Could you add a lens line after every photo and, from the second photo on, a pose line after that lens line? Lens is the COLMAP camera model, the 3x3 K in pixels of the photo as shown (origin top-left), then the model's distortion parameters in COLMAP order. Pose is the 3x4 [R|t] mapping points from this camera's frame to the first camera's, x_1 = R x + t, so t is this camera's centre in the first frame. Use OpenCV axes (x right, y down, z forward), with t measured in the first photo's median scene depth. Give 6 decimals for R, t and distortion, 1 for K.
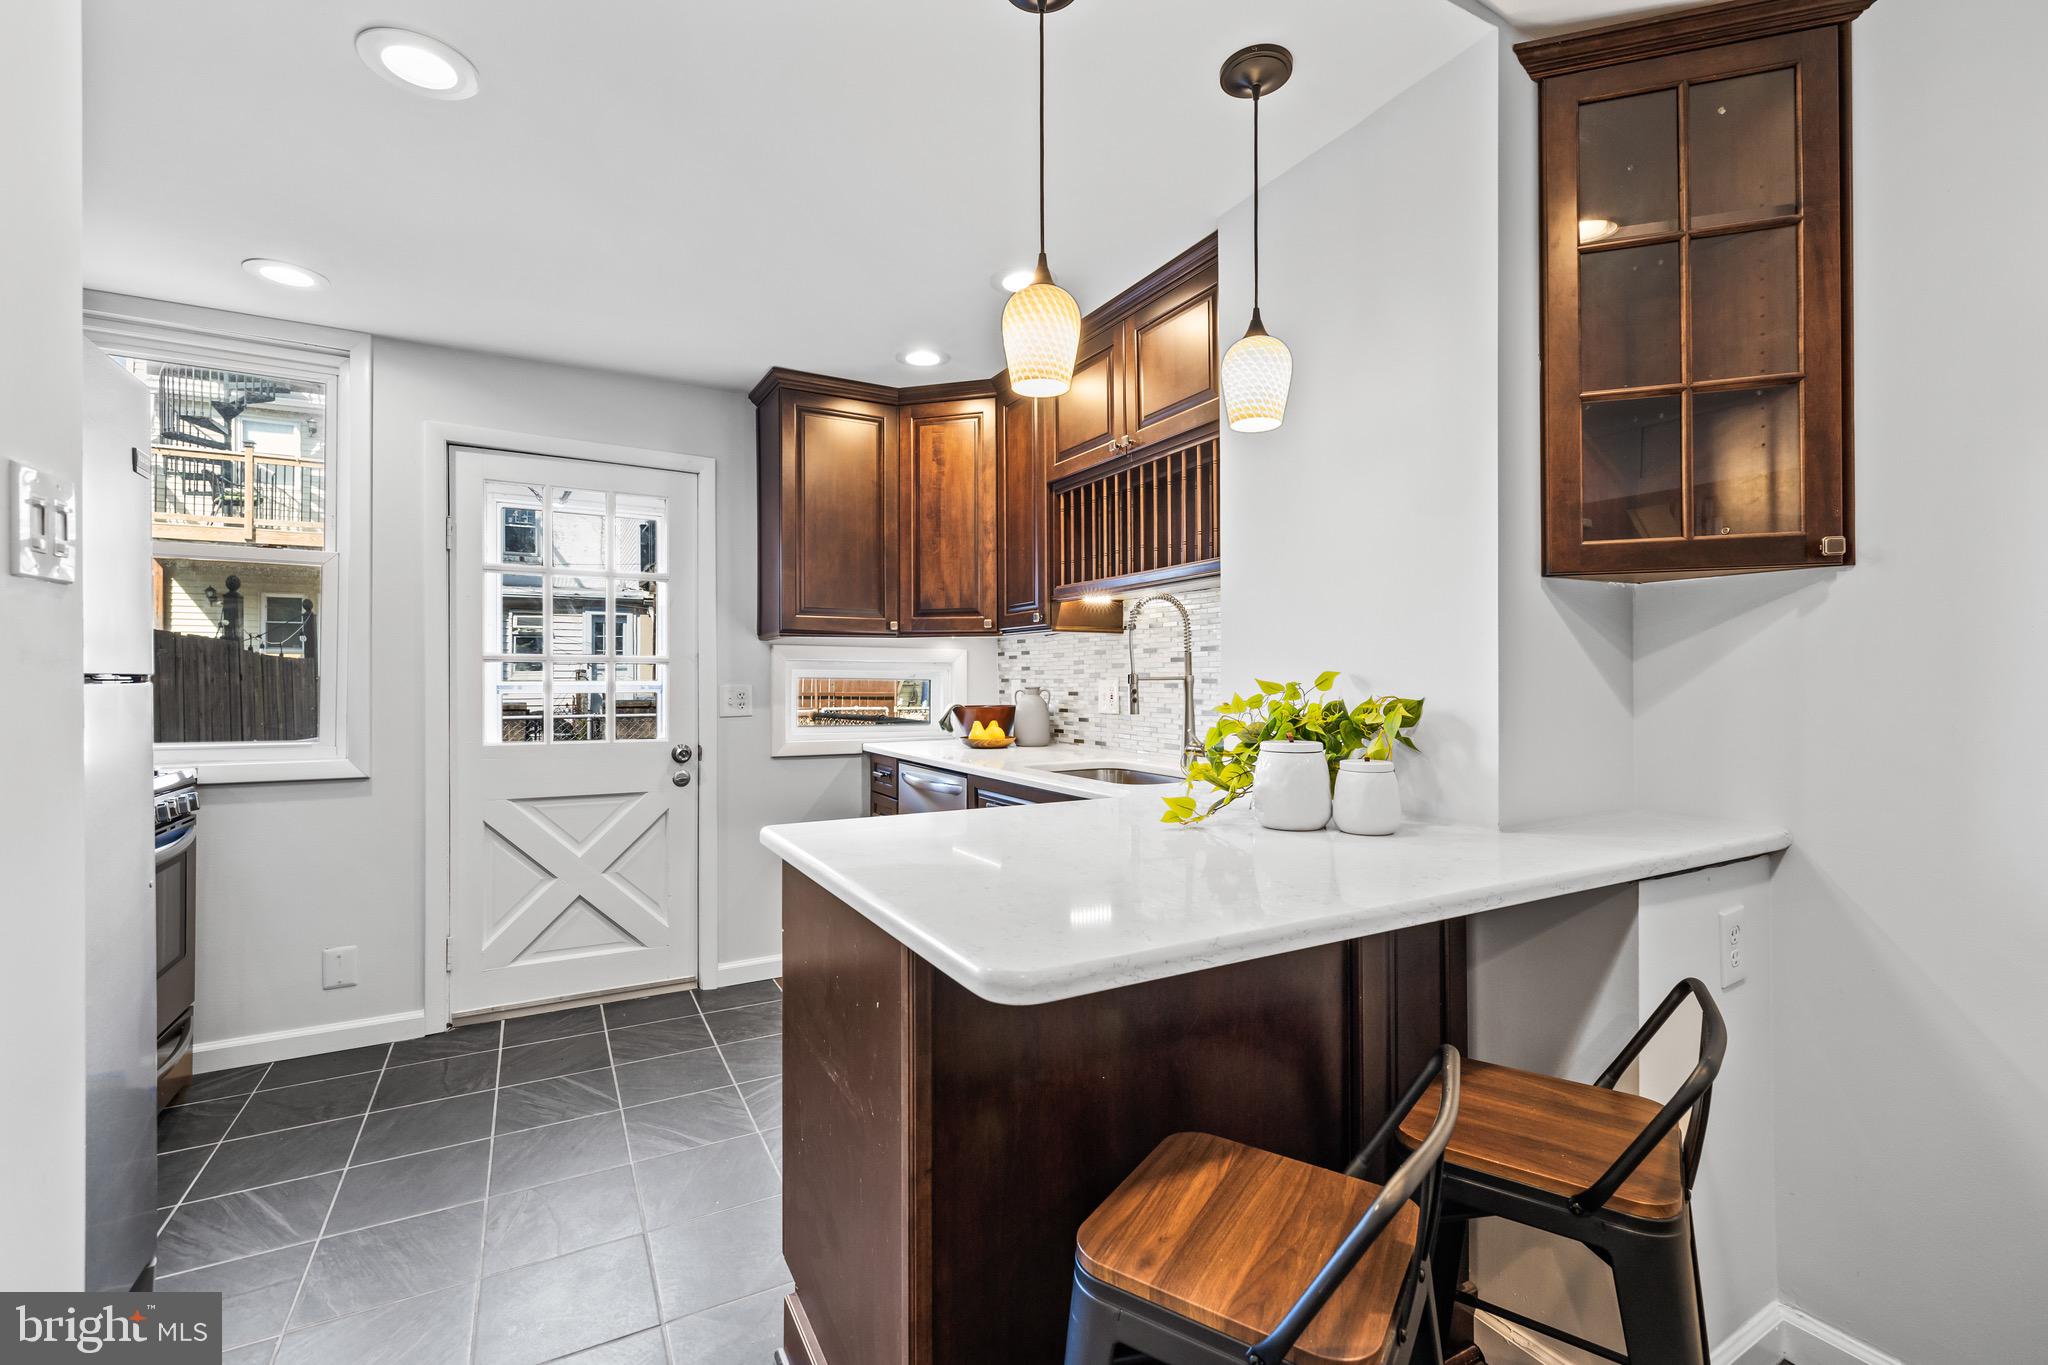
lens RADIAL K [[873.7, 0, 1020.7], [0, 873.7, 674.0], [0, 0, 1]] dist [0.002511, 0.000520]
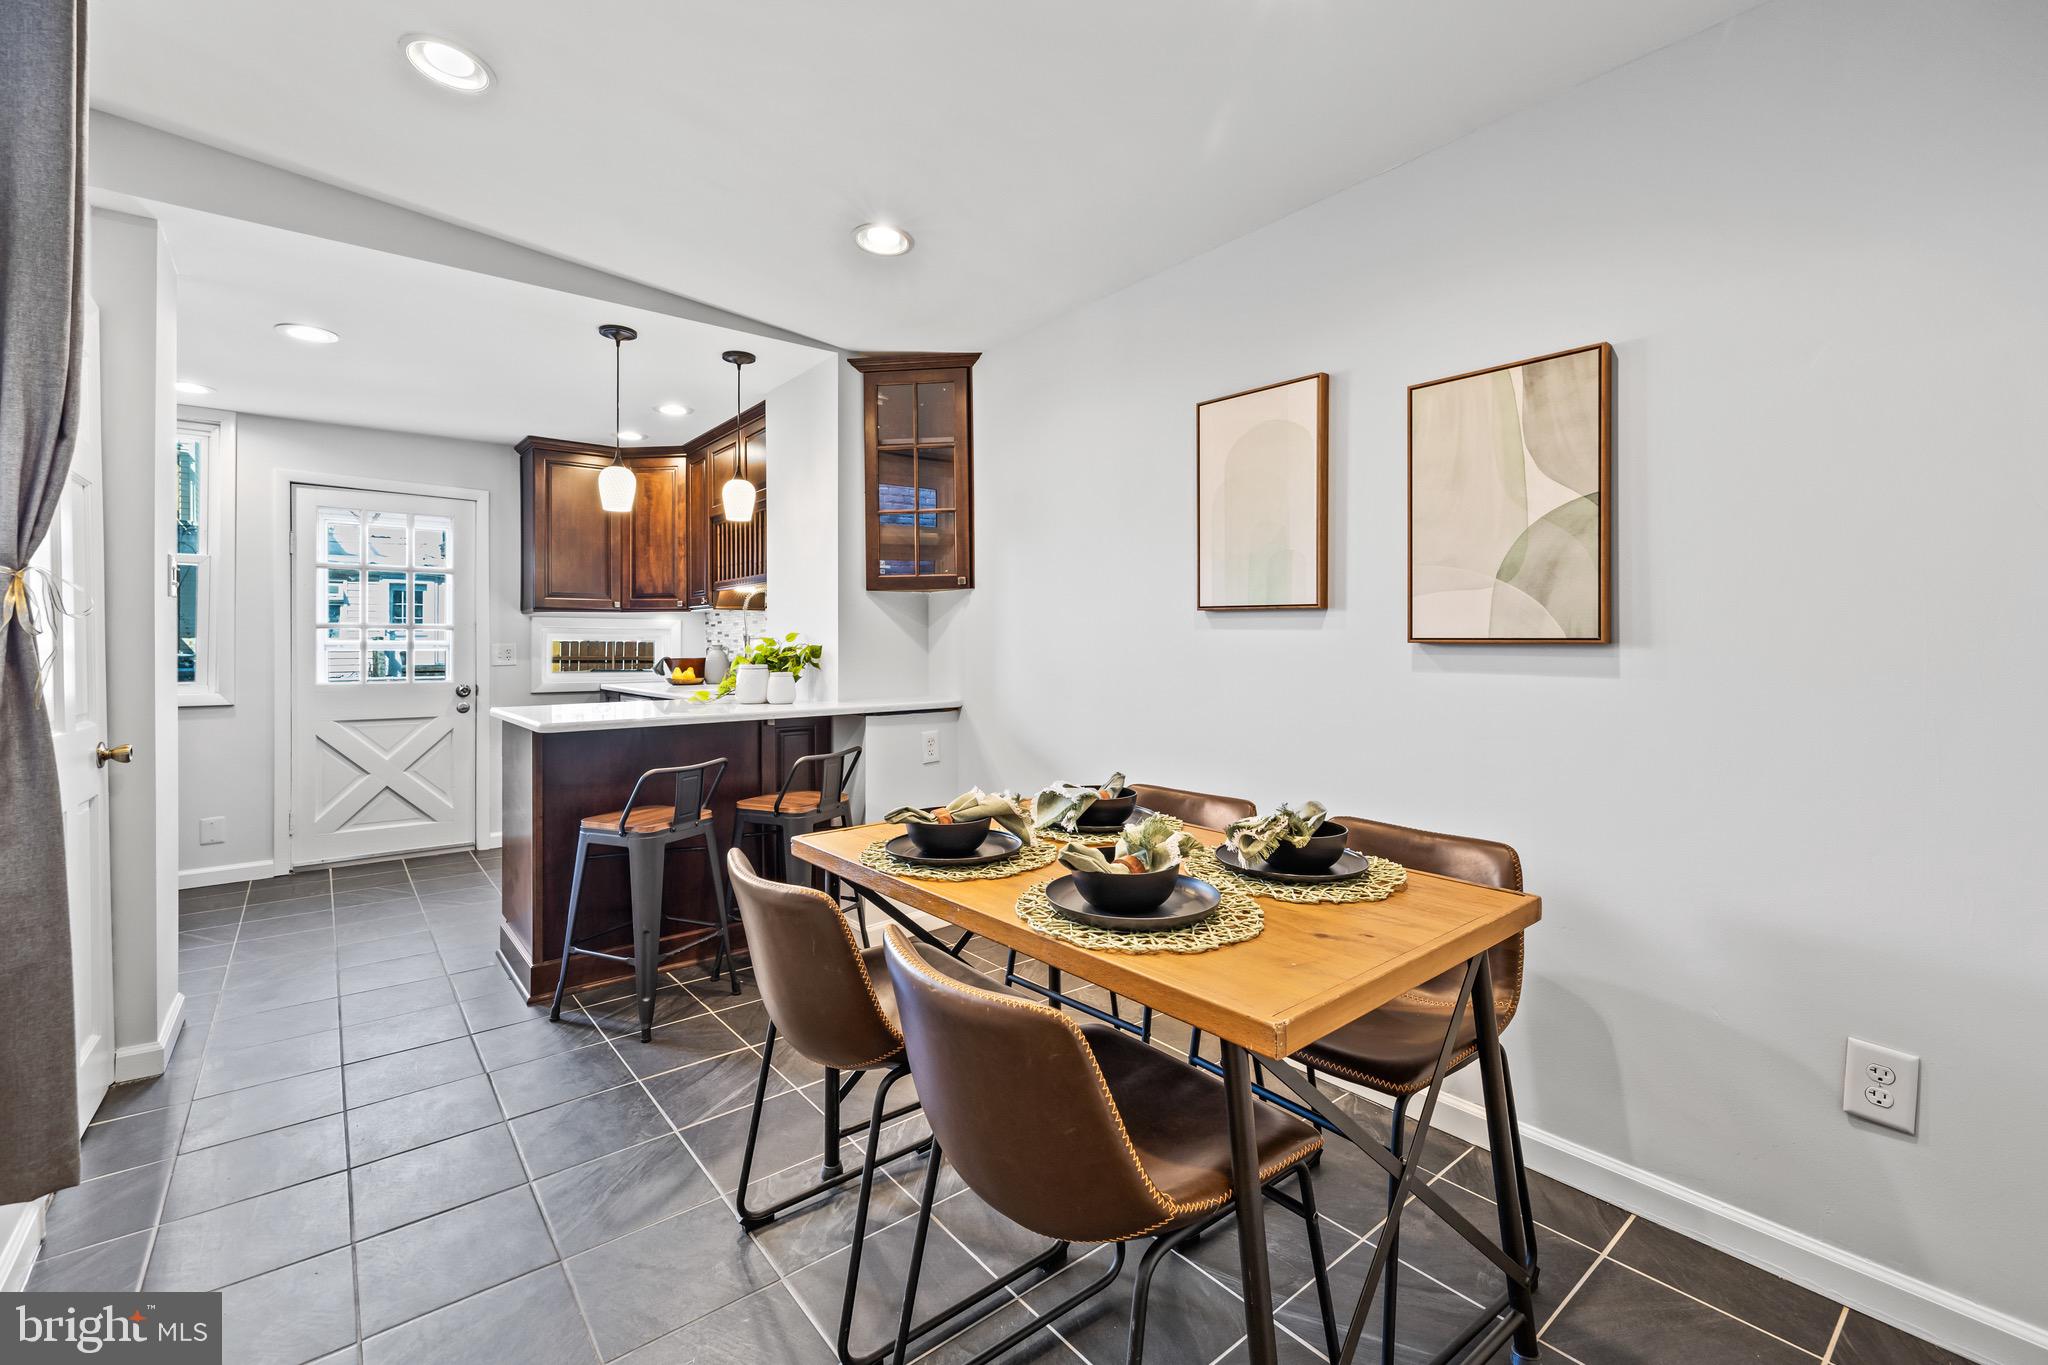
lens RADIAL K [[873.7, 0, 1019.3], [0, 873.7, 634.2], [0, 0, 1]] dist [0.002511, 0.000520]
pose [[0.985566, -0.001820, 0.169284, 0.300344], [0.003173, 0.999965, -0.007724, 0.010603], [-0.169264, 0.008149, 0.985537, -0.643118]]
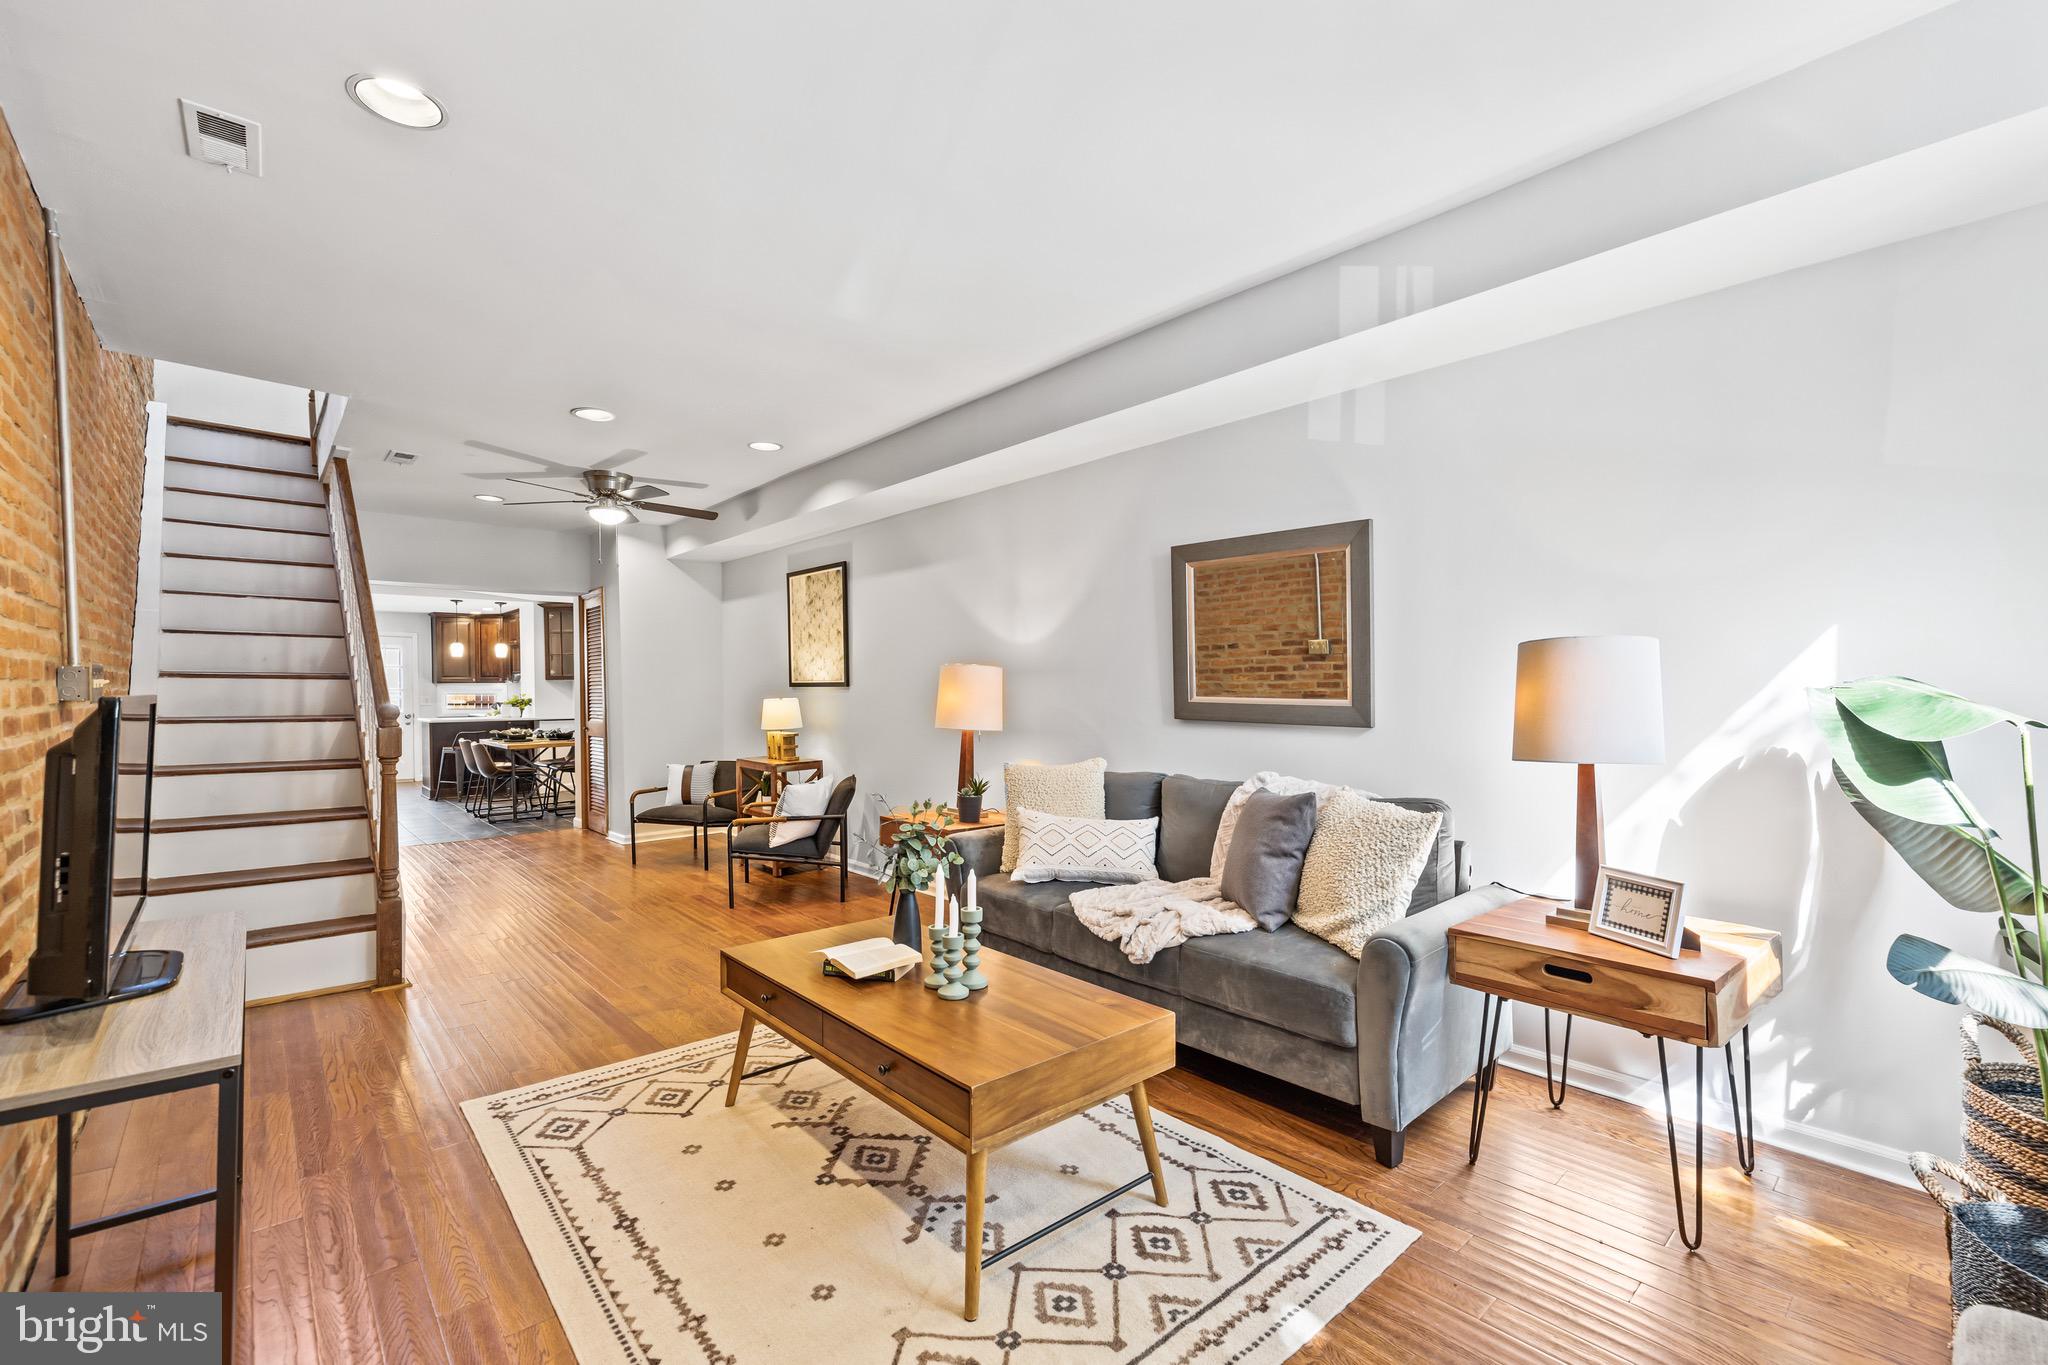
lens RADIAL K [[873.7, 0, 1003.6], [0, 873.7, 679.4], [0, 0, 1]] dist [0.002511, 0.000520]
pose [[0.980230, -0.006482, 0.197755, 1.364943], [0.006683, 0.999978, -0.000350, -0.041817], [-0.197748, 0.001664, 0.980251, -3.161308]]
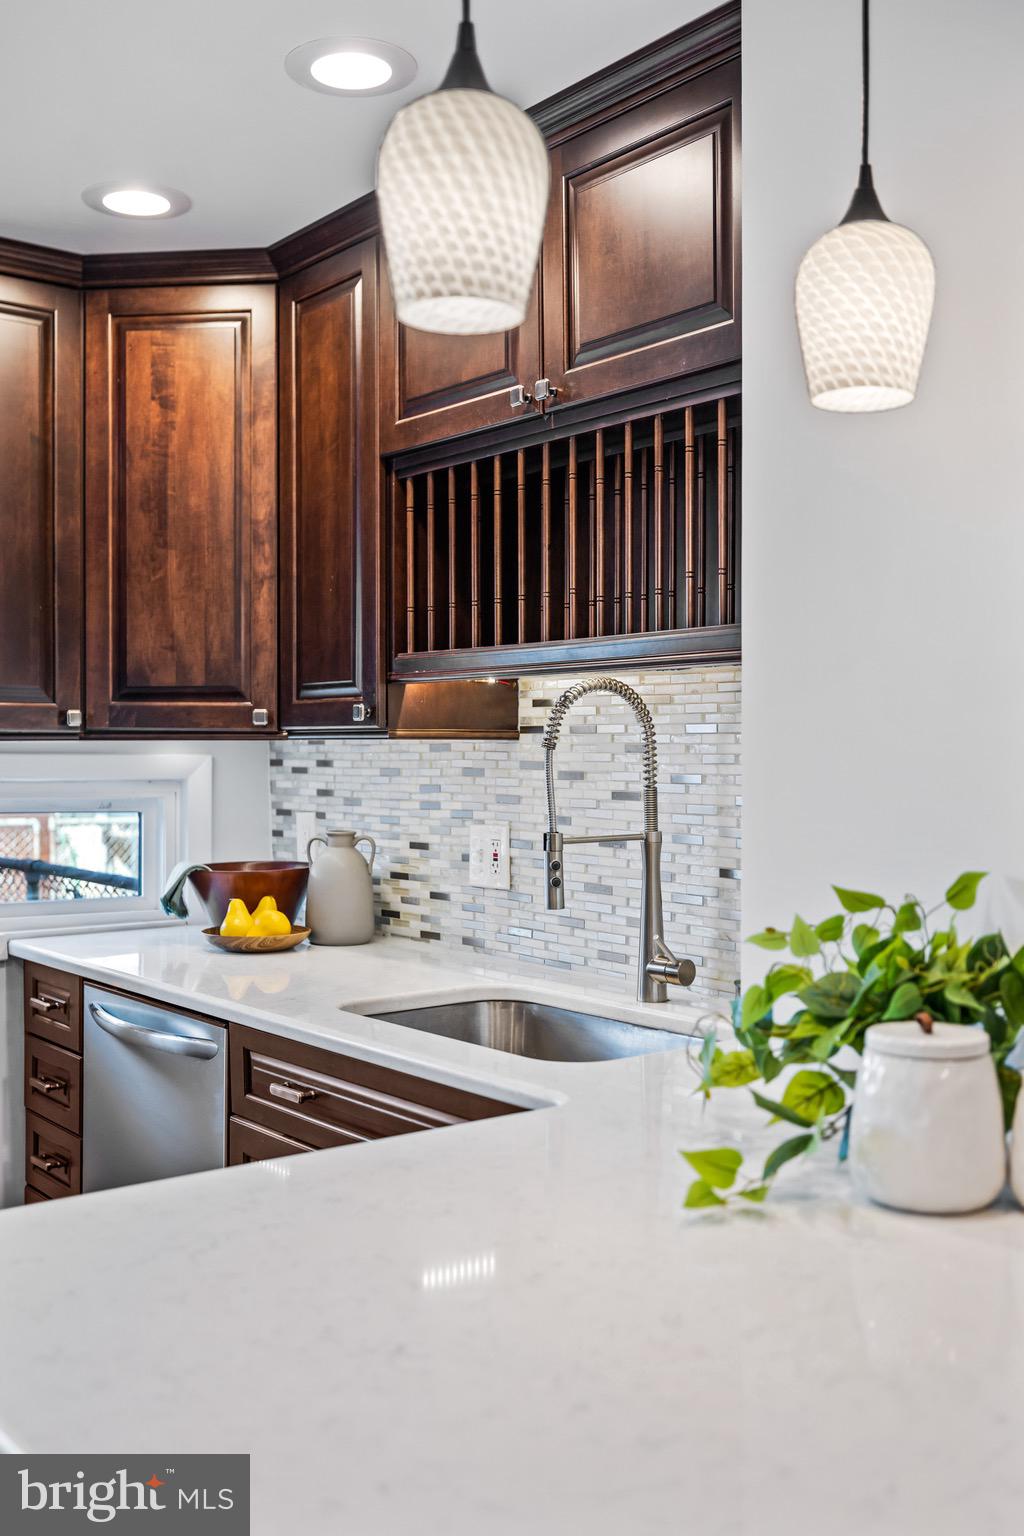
lens RADIAL K [[1496.8, 0, 506.5], [0, 1496.8, 760.5], [0, 0, 1]] dist [0.000932, 0.000000]
pose [[0.987441, 0.002320, 0.157970, -0.034453], [-0.004541, 0.999896, 0.013699, -0.045839], [-0.157922, -0.014244, 0.987349, 0.094177]]
